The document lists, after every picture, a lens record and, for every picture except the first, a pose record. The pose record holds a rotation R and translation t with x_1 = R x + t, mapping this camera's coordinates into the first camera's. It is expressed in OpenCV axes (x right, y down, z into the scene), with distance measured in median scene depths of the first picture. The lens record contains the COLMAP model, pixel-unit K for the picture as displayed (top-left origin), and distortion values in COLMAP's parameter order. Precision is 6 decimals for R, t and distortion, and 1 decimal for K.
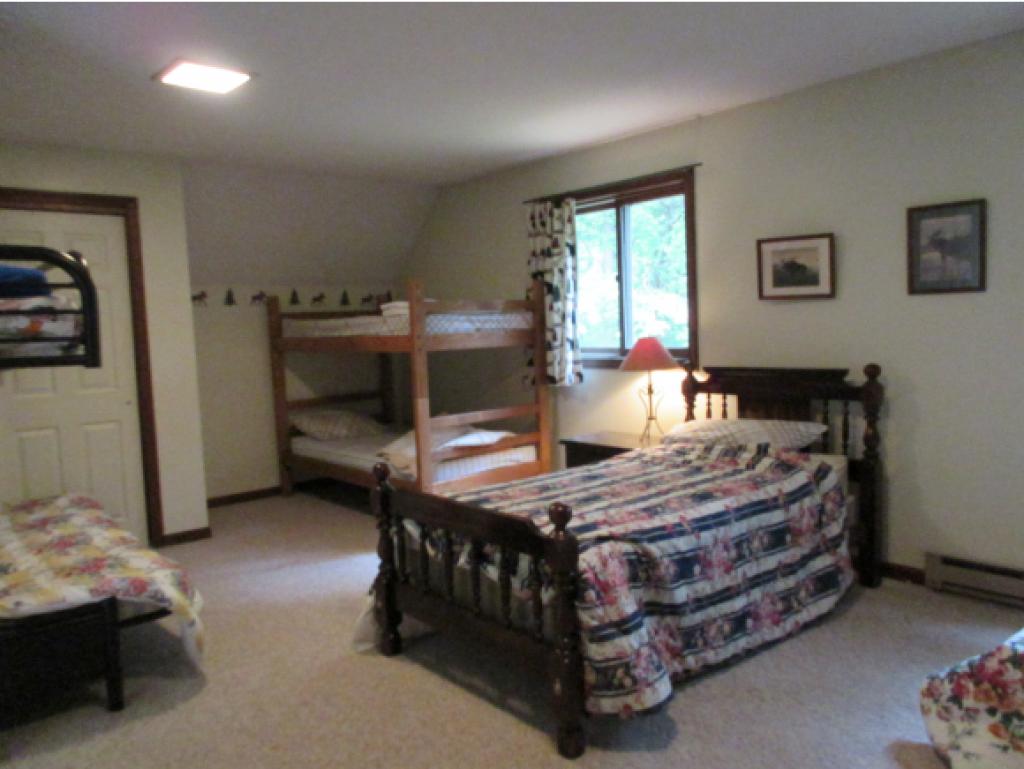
lens RADIAL K [[759.3, 0, 507.8], [0, 759.3, 391.3], [0, 0, 1]] dist [0.003910, 0.004548]
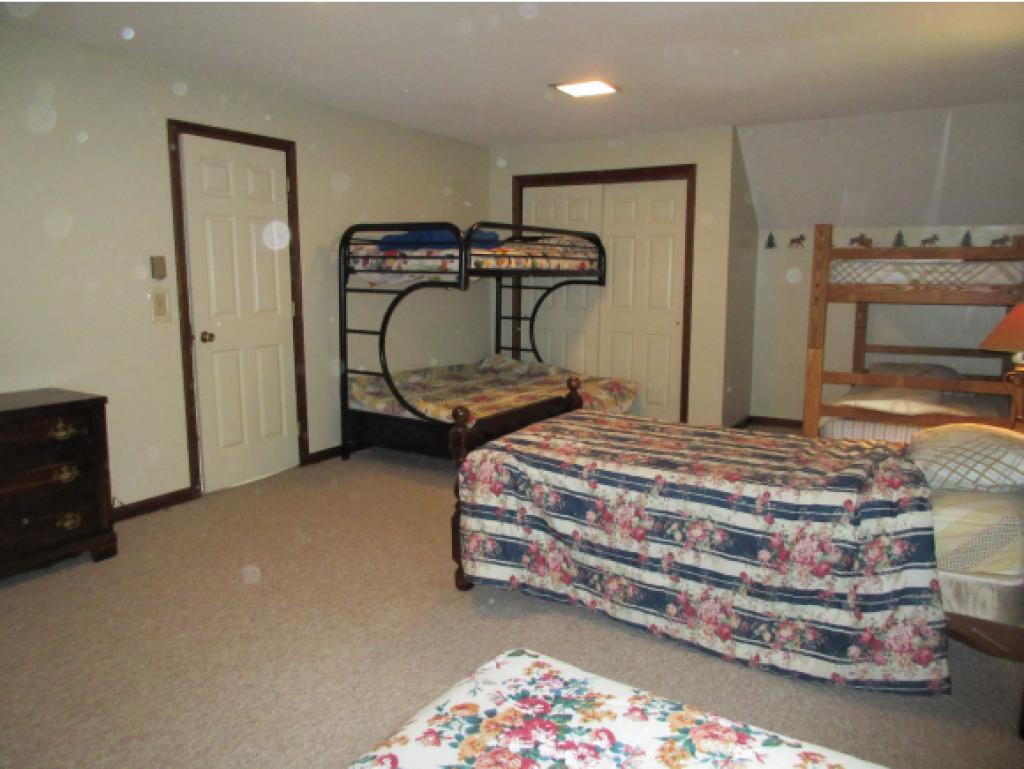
lens RADIAL K [[759.3, 0, 505.5], [0, 759.3, 380.7], [0, 0, 1]] dist [0.003910, 0.004548]
pose [[0.308857, 0.175484, -0.934779, 1.097916], [-0.100918, 0.983330, 0.151254, -0.093216], [0.945739, 0.047620, 0.321418, 0.502121]]
